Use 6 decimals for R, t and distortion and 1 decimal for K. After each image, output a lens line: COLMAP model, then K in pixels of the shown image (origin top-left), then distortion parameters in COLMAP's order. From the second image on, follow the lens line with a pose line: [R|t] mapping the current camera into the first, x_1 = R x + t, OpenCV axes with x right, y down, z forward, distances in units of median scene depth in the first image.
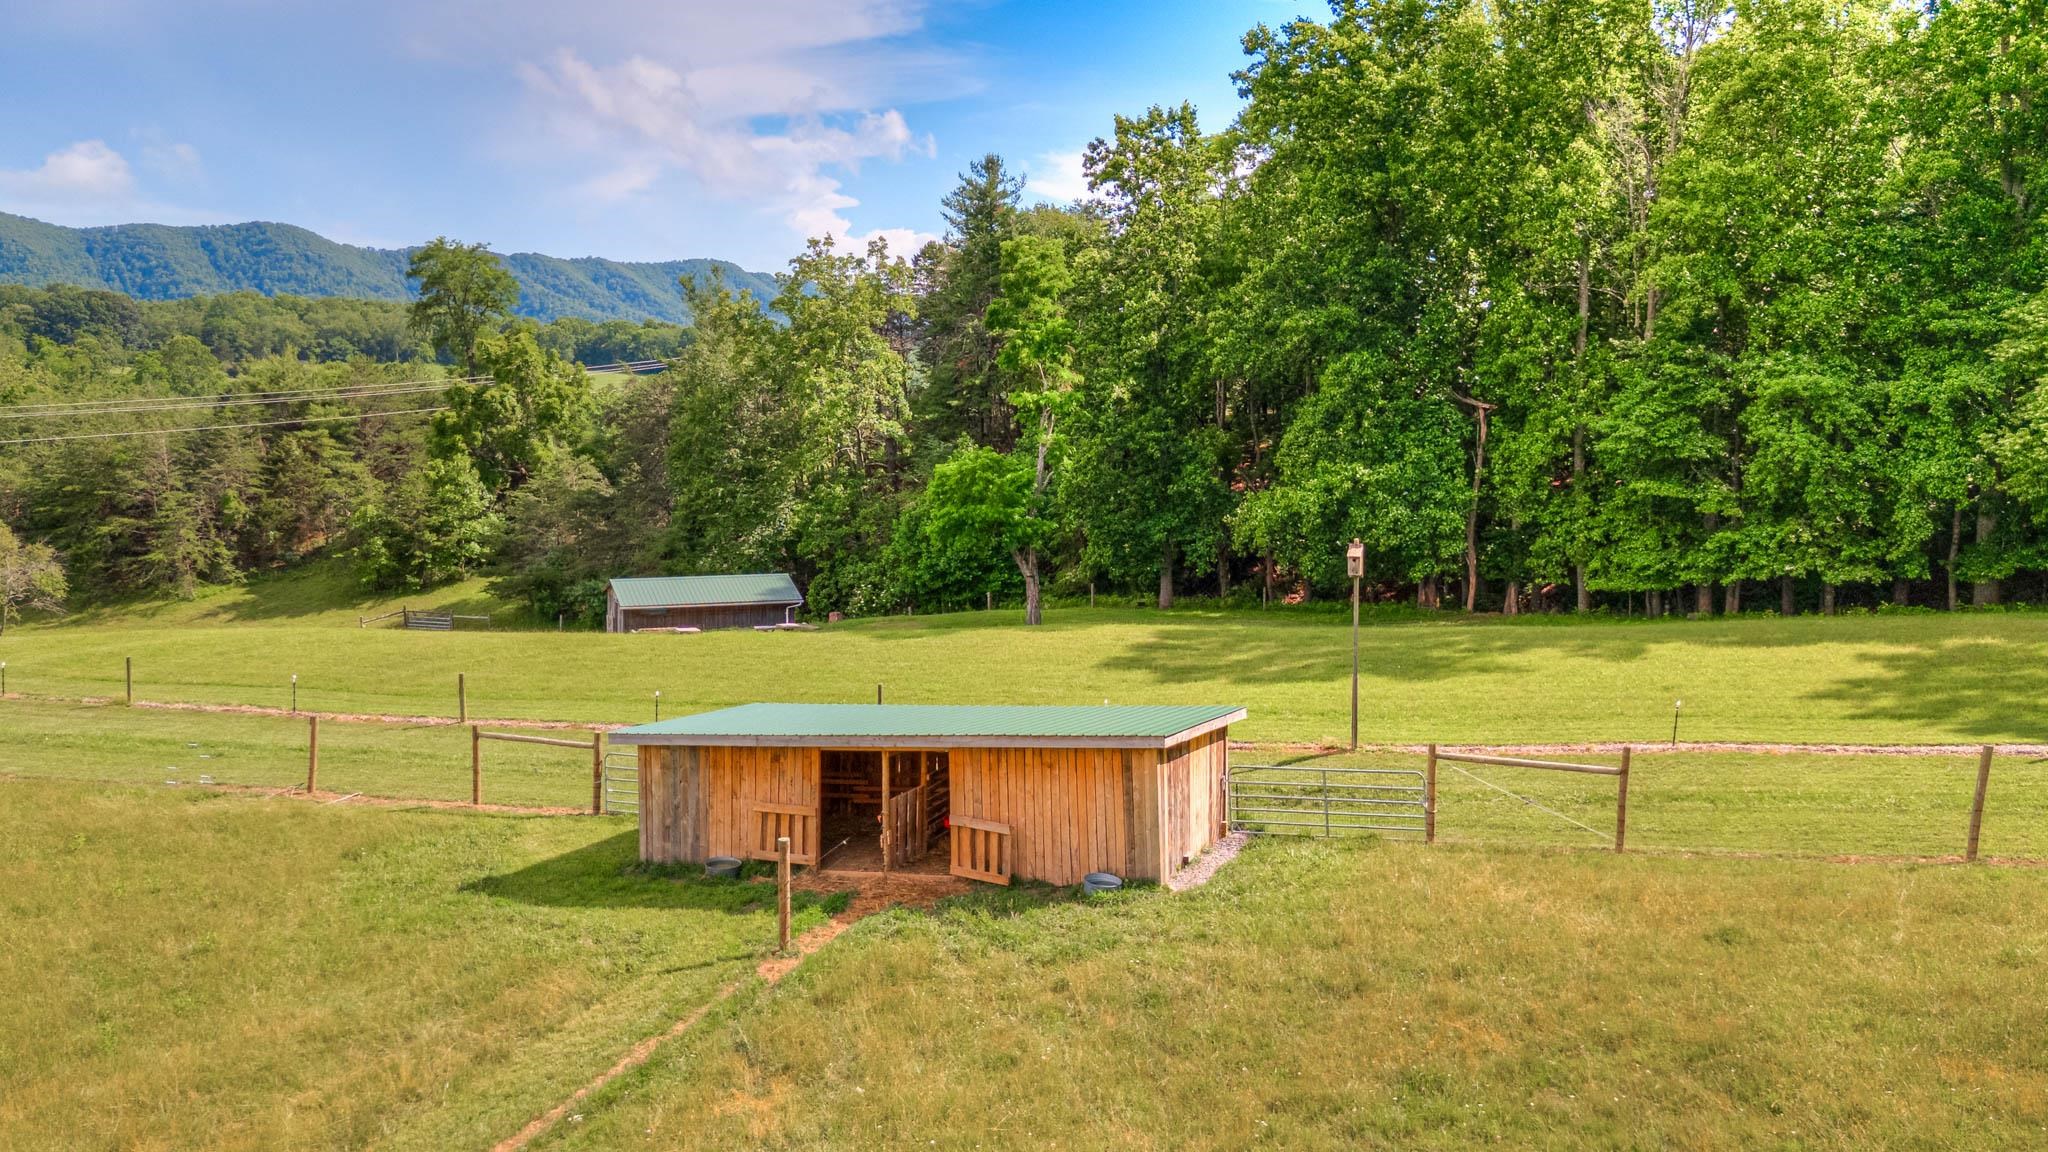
lens RADIAL K [[1614.9, 0, 1127.1], [0, 1614.9, 551.6], [0, 0, 1]] dist [0.059320, -0.035524]
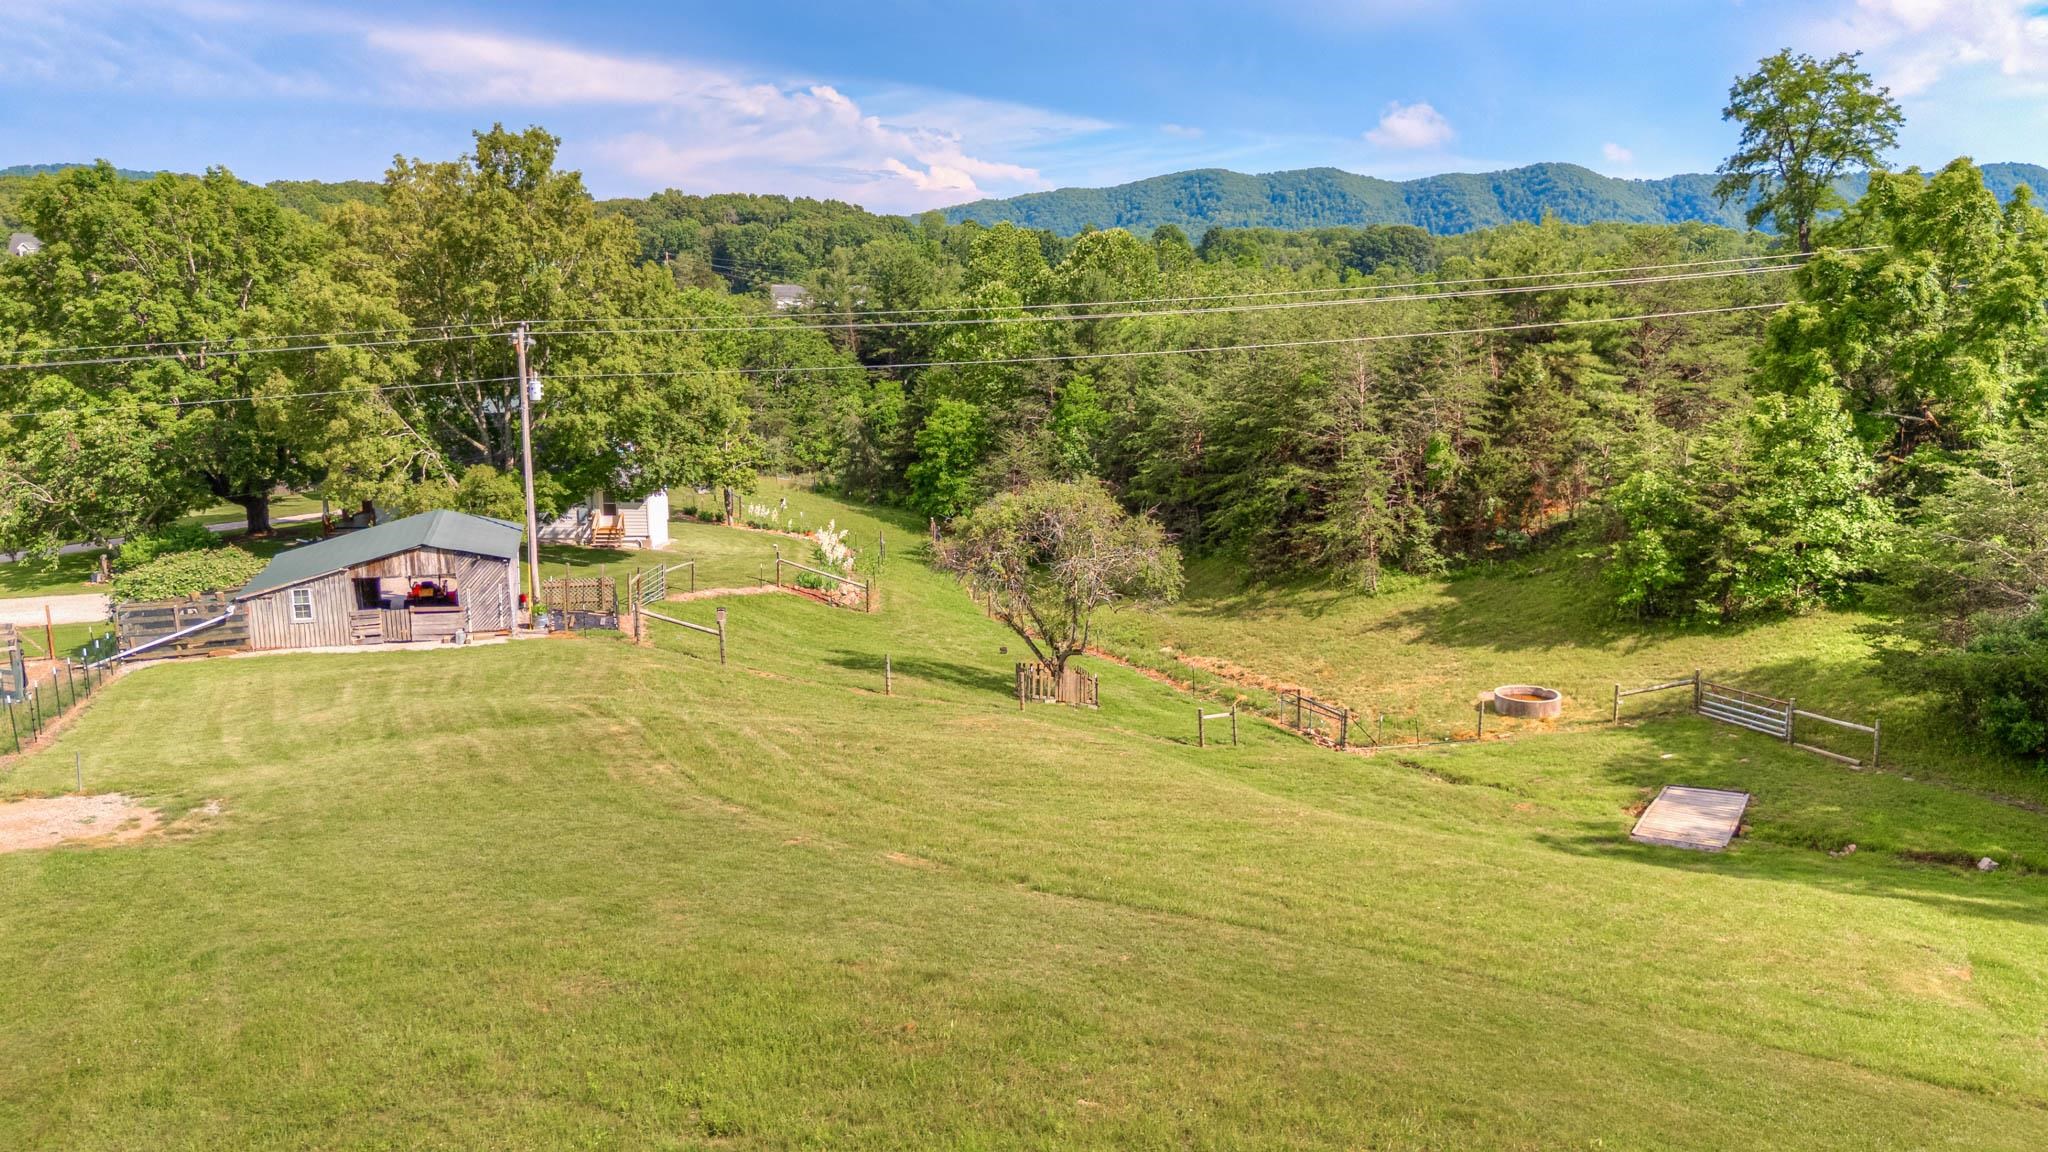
lens RADIAL K [[1515.4, 0, 1011.9], [0, 1515.4, 575.9], [0, 0, 1]] dist [0.069836, -0.064725]
pose [[0.692497, 0.115110, -0.712179, -0.225886], [-0.065536, 0.993144, 0.096798, -0.028591], [0.718438, -0.020358, 0.695293, 0.453753]]
